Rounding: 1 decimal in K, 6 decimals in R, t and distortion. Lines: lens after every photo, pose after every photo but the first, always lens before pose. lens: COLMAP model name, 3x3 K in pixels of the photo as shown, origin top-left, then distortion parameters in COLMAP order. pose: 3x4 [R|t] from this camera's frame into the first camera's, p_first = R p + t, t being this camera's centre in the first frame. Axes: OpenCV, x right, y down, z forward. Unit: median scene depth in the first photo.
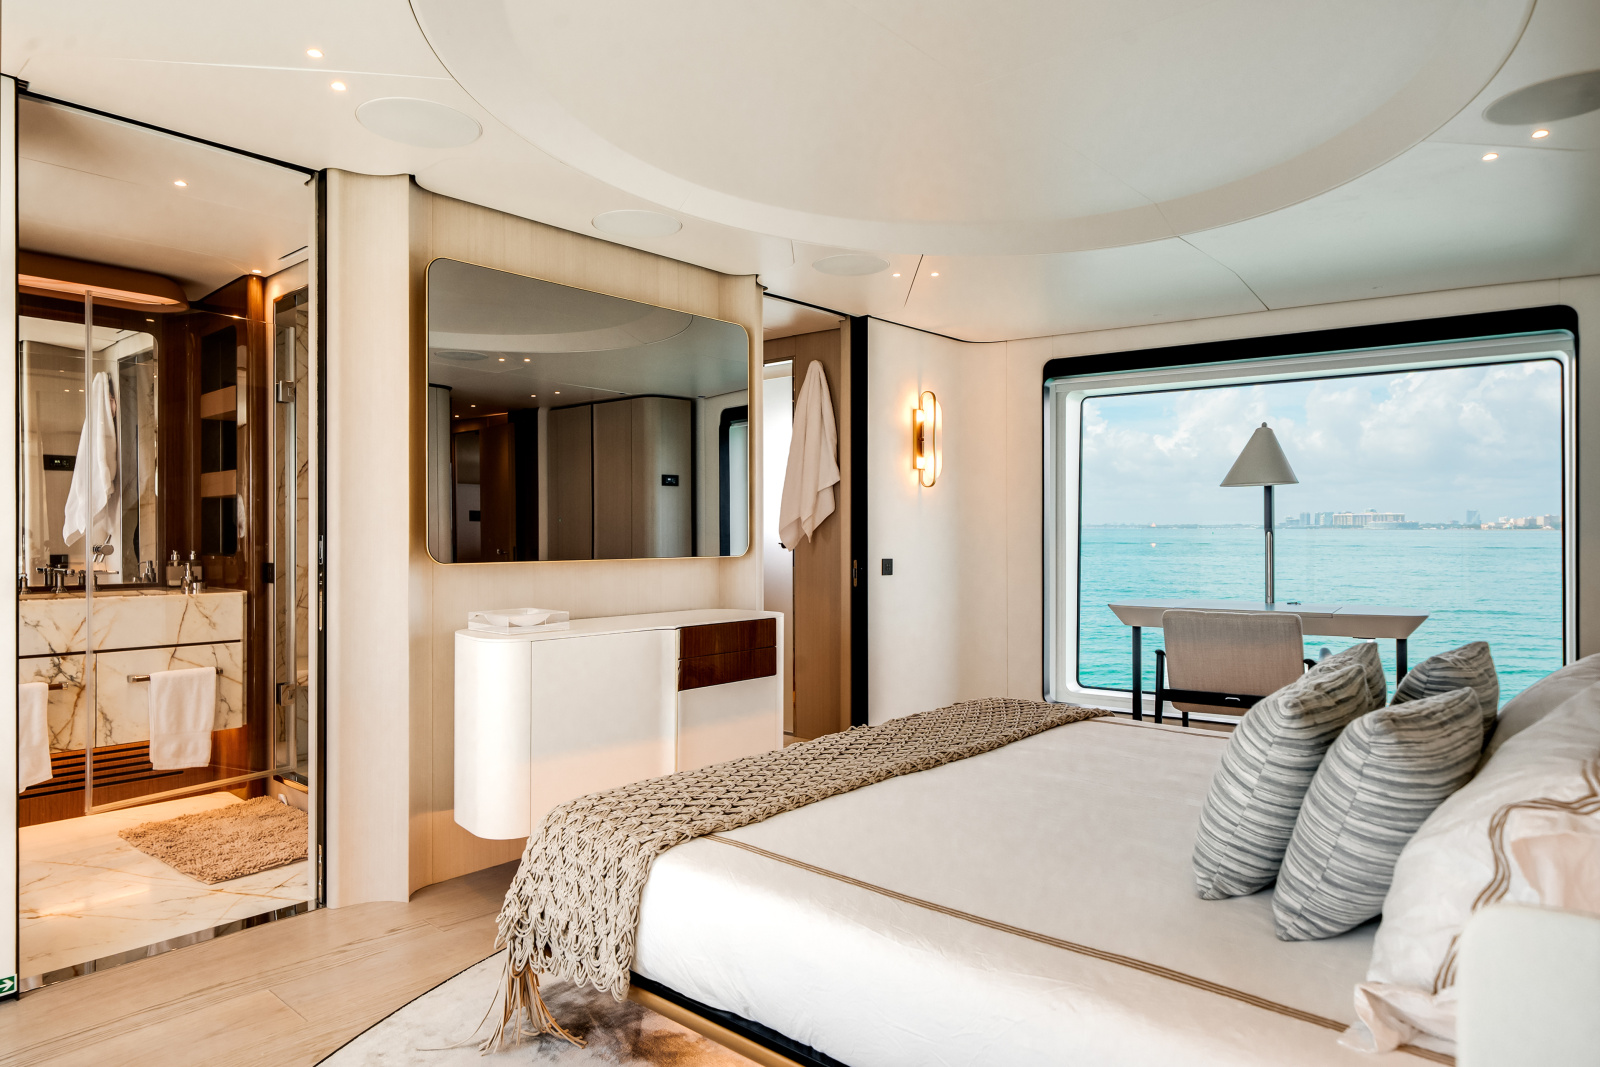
lens RADIAL K [[942.7, 0, 793.2], [0, 942.7, 544.5], [0, 0, 1]] dist [-0.000468, 0.002328]
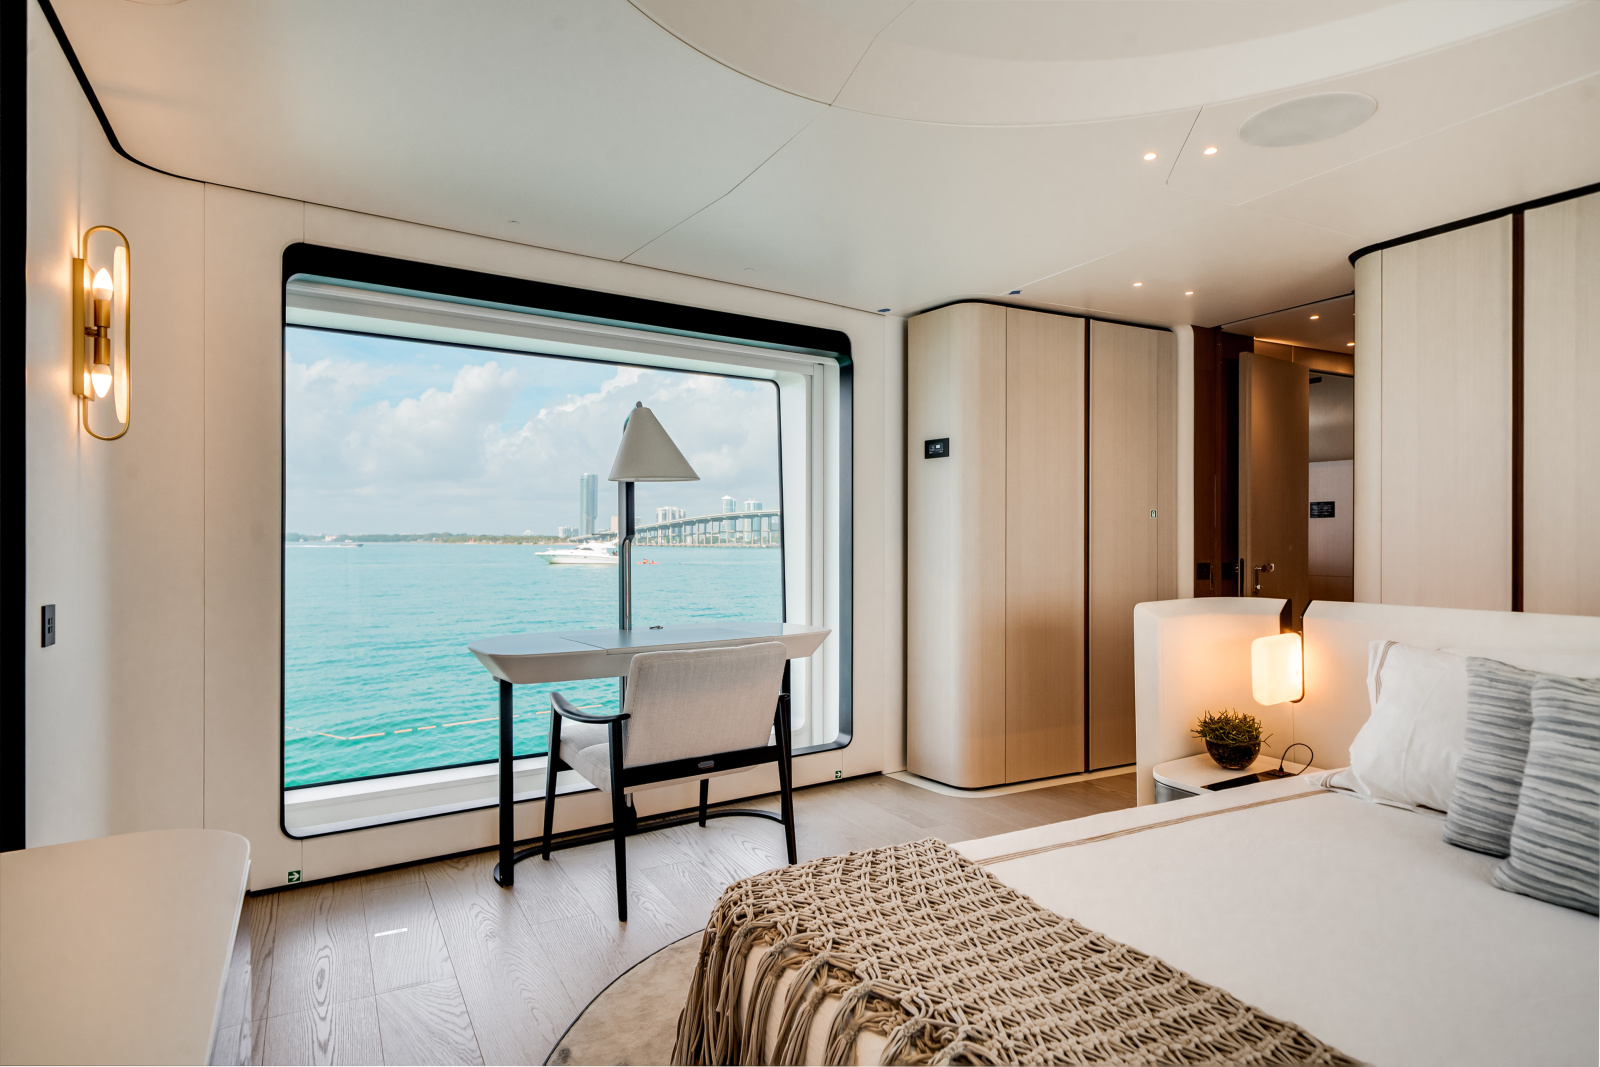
lens RADIAL K [[899.3, 0, 789.8], [0, 899.3, 542.8], [0, 0, 1]] dist [-0.009770, 0.002264]
pose [[0.331753, -0.005895, 0.943348, -0.164263], [0.010455, 0.999942, 0.002572, -0.011500], [-0.943308, 0.009009, 0.331796, 0.610690]]
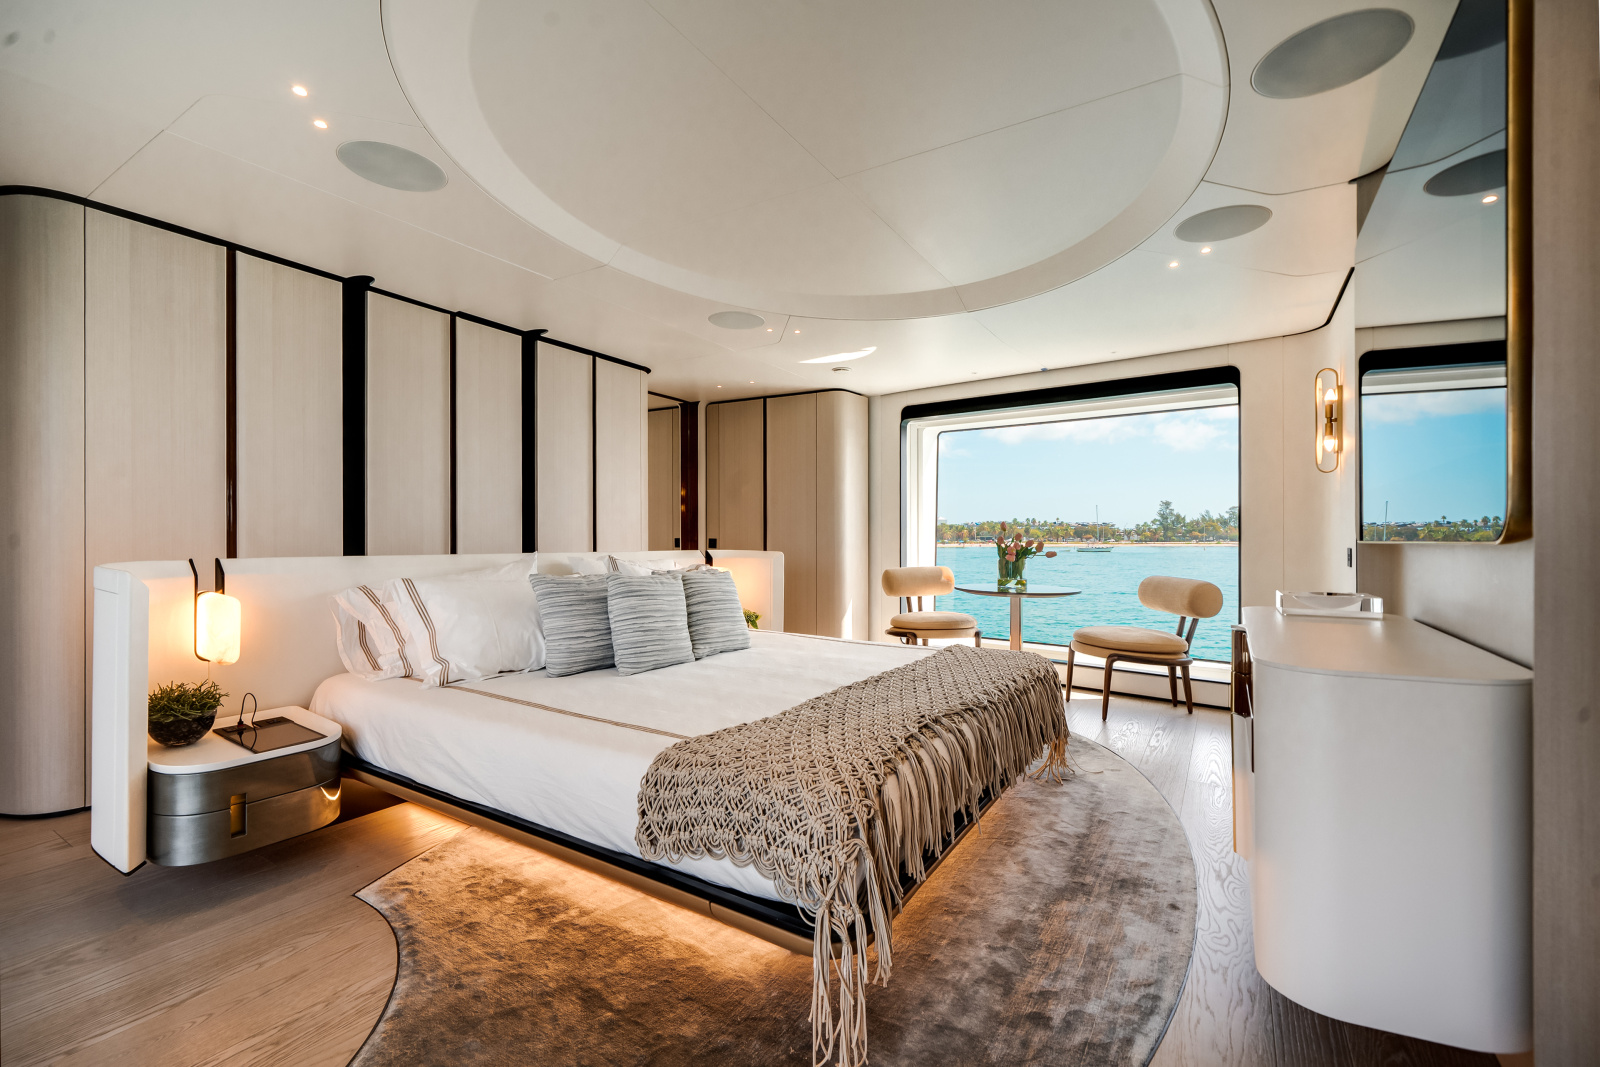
lens RADIAL K [[672.6, 0, 778.3], [0, 672.6, 551.6], [0, 0, 1]] dist [-0.001224, 0.000333]
pose [[-0.986600, -0.006475, -0.163029, 0.210874], [-0.011869, 0.999413, 0.032133, 0.006229], [0.162725, 0.033638, -0.986098, 1.011996]]
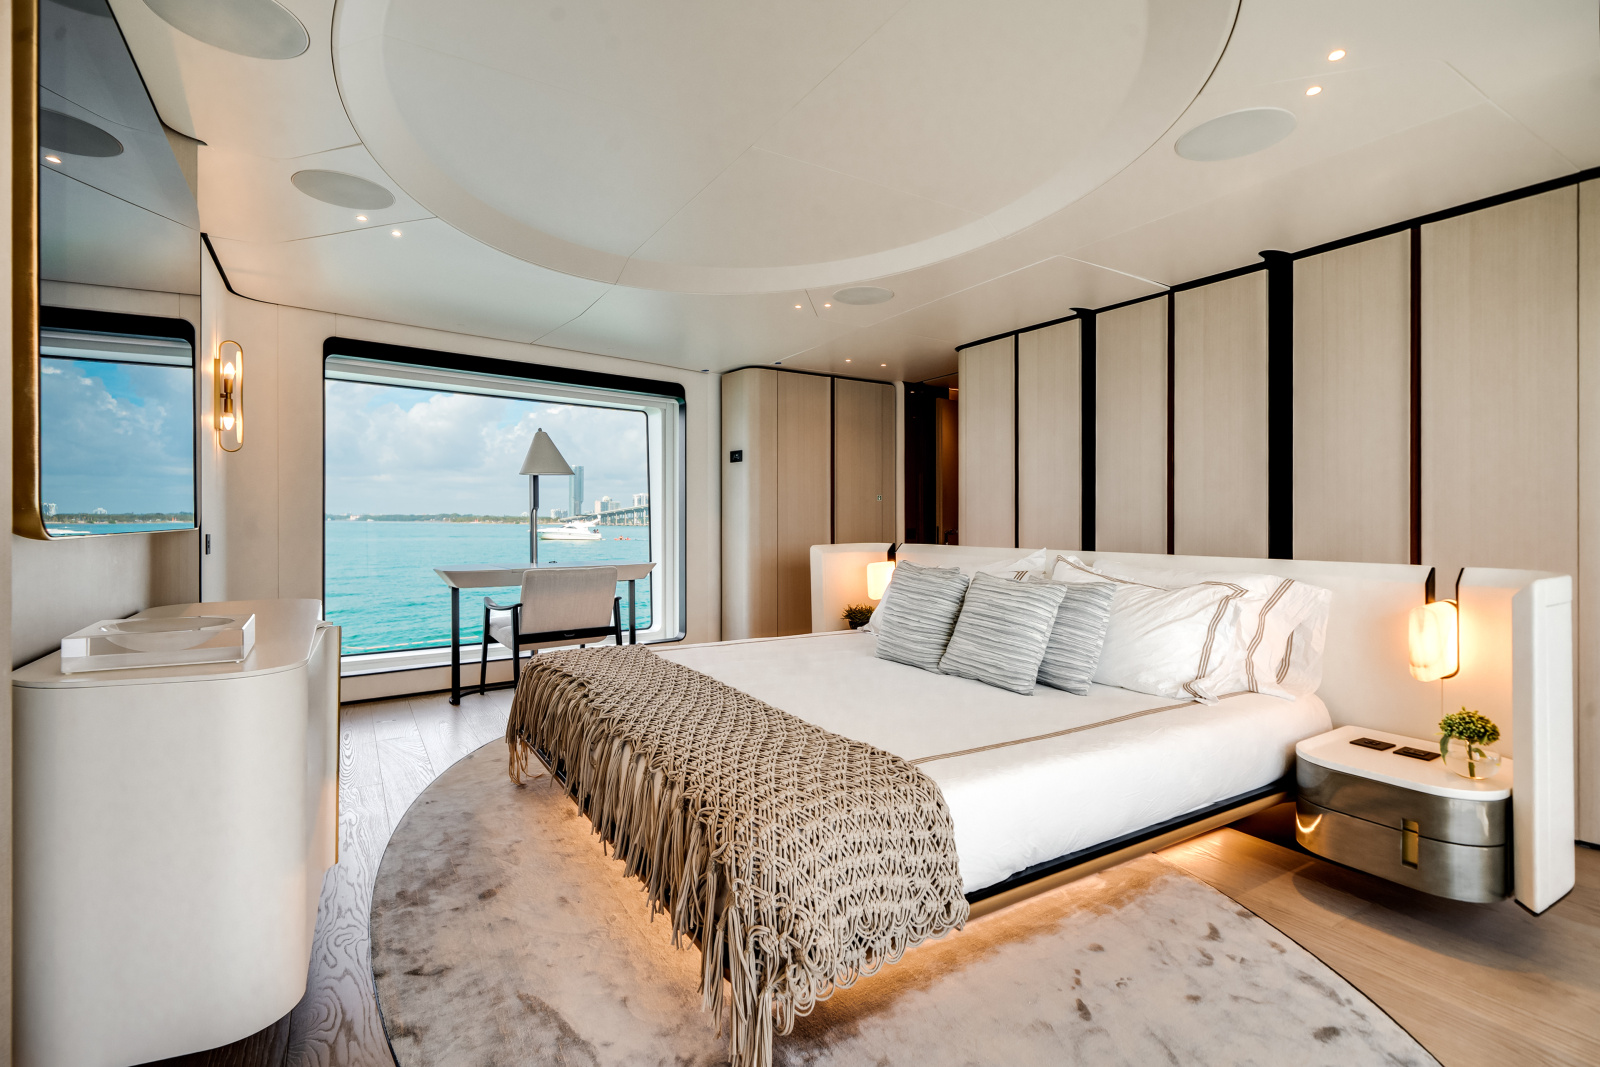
lens RADIAL K [[732.5, 0, 786.7], [0, 732.5, 526.4], [0, 0, 1]] dist [-0.001342, -0.000148]
pose [[0.274135, -0.007368, 0.961663, -0.395086], [0.004289, 0.999970, 0.006439, 0.005086], [-0.961682, 0.002359, 0.274159, 0.364236]]
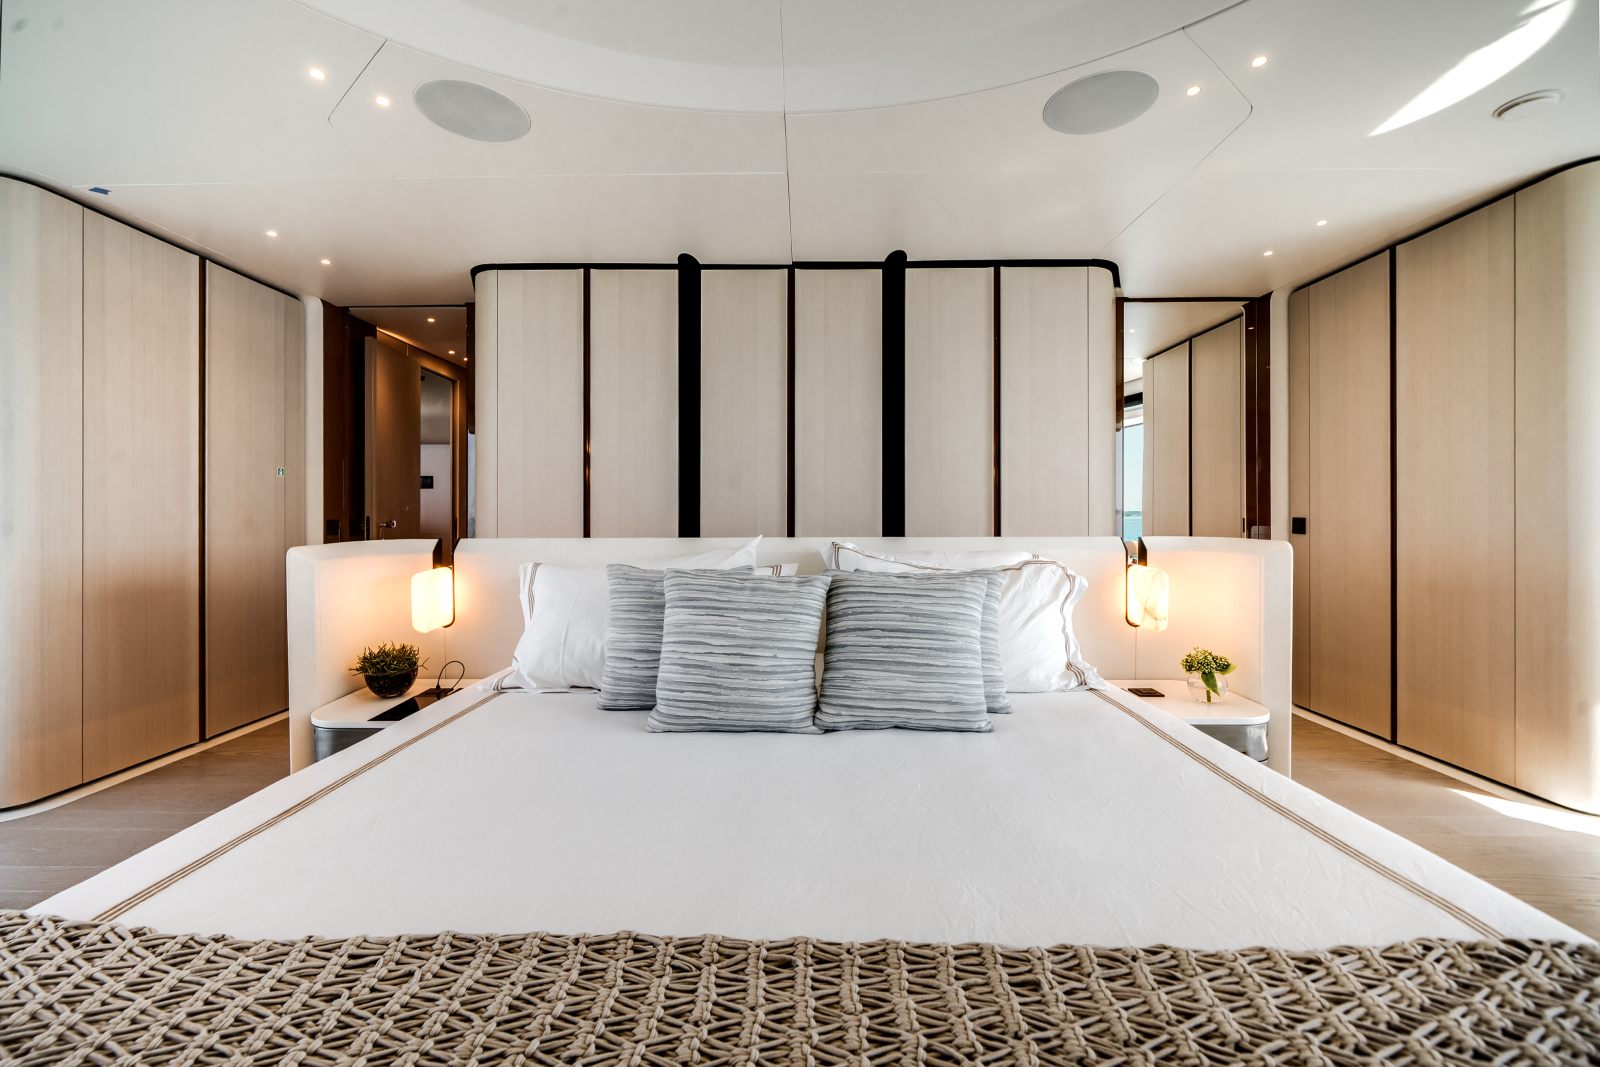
lens RADIAL K [[672.6, 0, 792.8], [0, 672.6, 520.0], [0, 0, 1]] dist [-0.001224, 0.000333]
pose [[-0.670977, -0.003035, 0.741472, -0.052282], [0.006776, 0.999925, 0.010224, 0.014137], [-0.741448, 0.011884, -0.670906, 0.642248]]
